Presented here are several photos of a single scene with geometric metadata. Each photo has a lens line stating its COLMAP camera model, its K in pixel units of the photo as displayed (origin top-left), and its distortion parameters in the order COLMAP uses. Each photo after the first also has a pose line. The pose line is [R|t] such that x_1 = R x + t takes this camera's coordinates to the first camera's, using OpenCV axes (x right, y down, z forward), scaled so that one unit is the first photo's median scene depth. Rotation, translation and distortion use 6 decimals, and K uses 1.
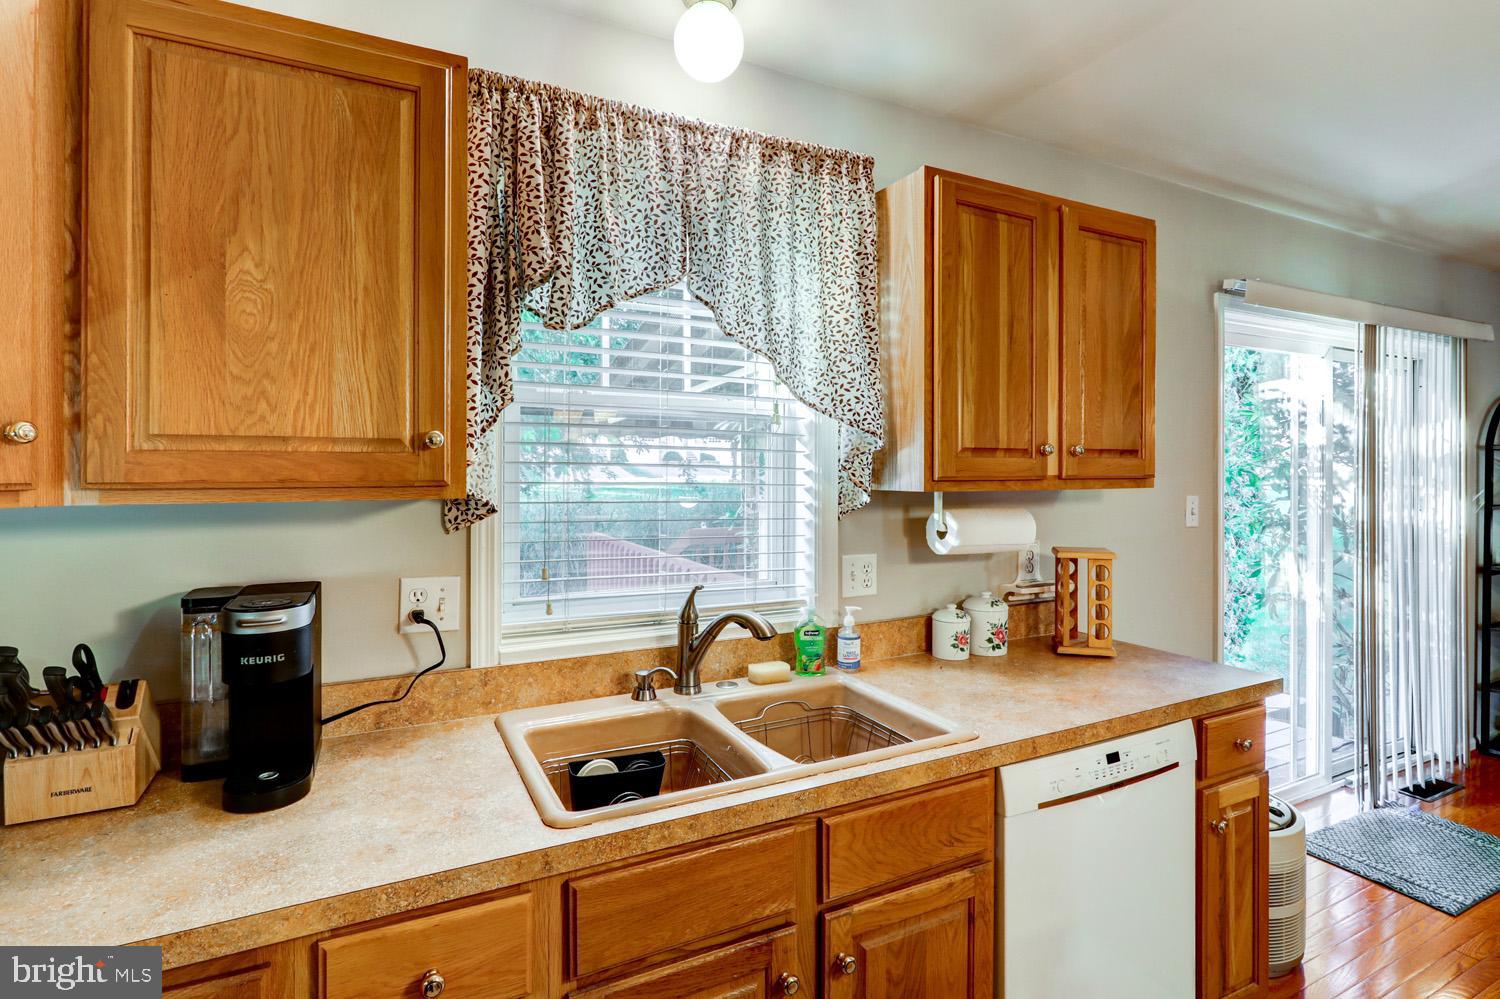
lens RADIAL K [[756.9, 0, 759.6], [0, 756.9, 468.3], [0, 0, 1]] dist [-0.004976, 0.001200]
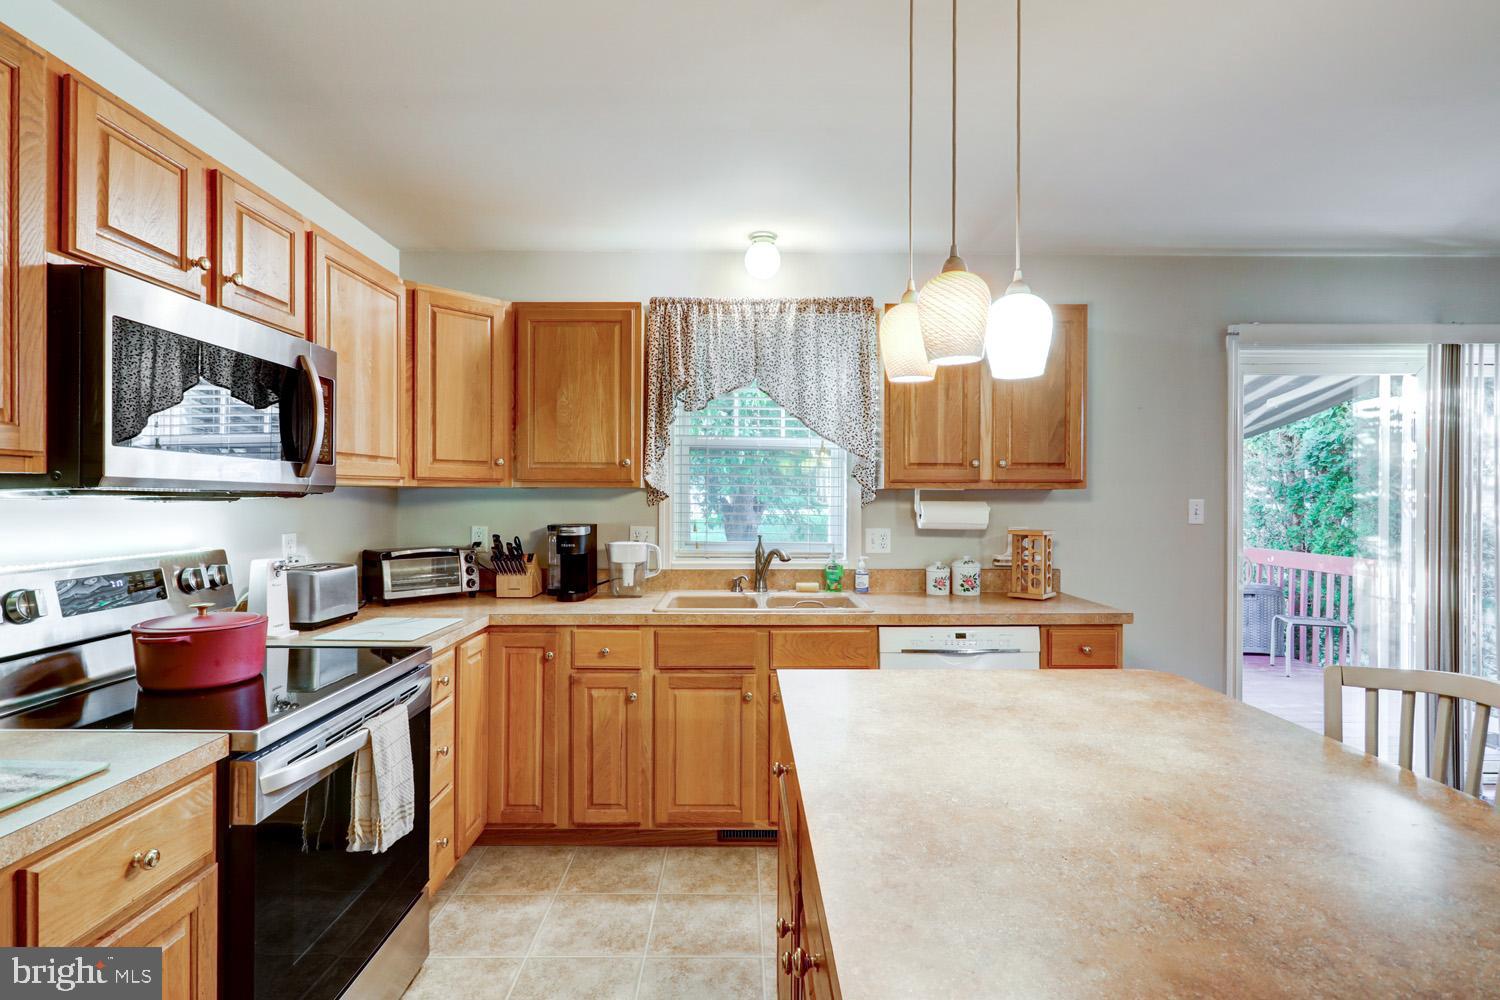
lens RADIAL K [[729.8, 0, 747.3], [0, 729.8, 497.3], [0, 0, 1]] dist [-0.003622, 0.001050]
pose [[0.893162, 0.003147, -0.449725, 0.808240], [-0.001762, 0.999992, 0.003498, 0.053807], [0.449733, -0.002332, 0.893160, -0.772927]]
